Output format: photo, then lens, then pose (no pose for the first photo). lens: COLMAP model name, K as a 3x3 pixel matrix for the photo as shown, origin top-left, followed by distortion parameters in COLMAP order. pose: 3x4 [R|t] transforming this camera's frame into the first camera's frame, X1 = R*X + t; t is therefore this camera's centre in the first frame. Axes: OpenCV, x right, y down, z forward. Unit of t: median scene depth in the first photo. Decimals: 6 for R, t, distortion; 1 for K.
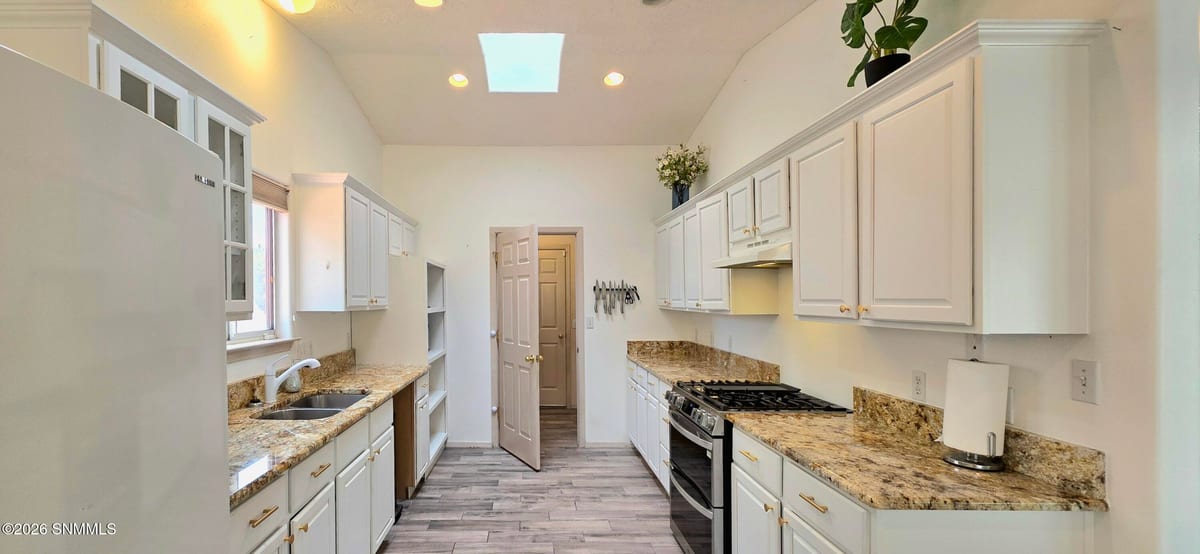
lens RADIAL K [[492.4, 0, 529.6], [0, 492.4, 302.5], [0, 0, 1]] dist [0.004601, -0.000594]
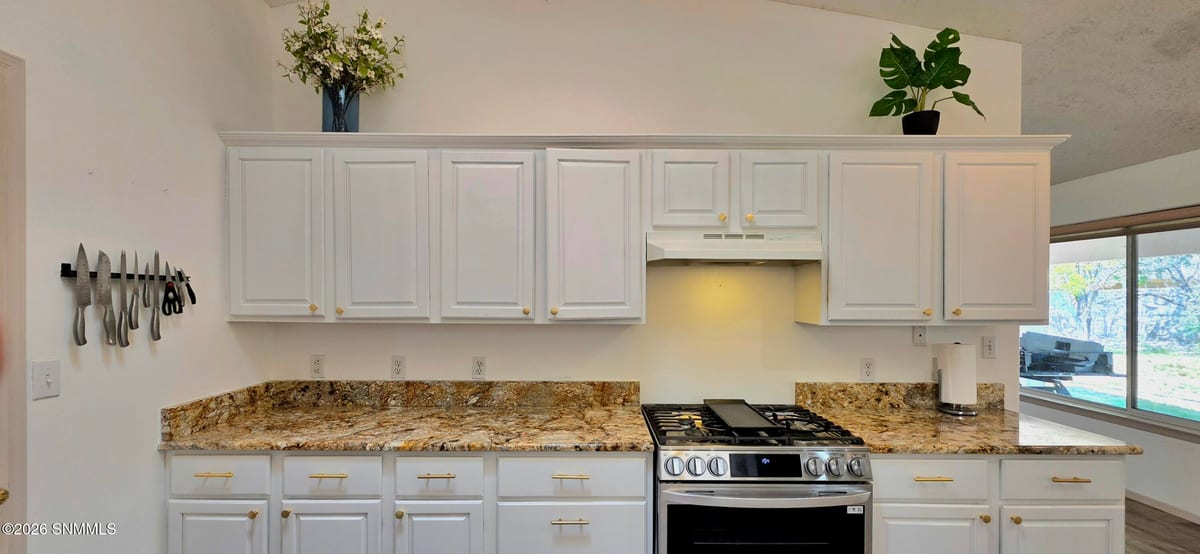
lens RADIAL K [[458.6, 0, 603.8], [0, 458.6, 288.8], [0, 0, 1]] dist [0.001863, 0.000048]
pose [[0.008404, 0.009311, 0.999921, -0.164548], [0.003440, 0.999950, -0.009340, -0.013111], [-0.999959, 0.003518, 0.008371, 0.651175]]
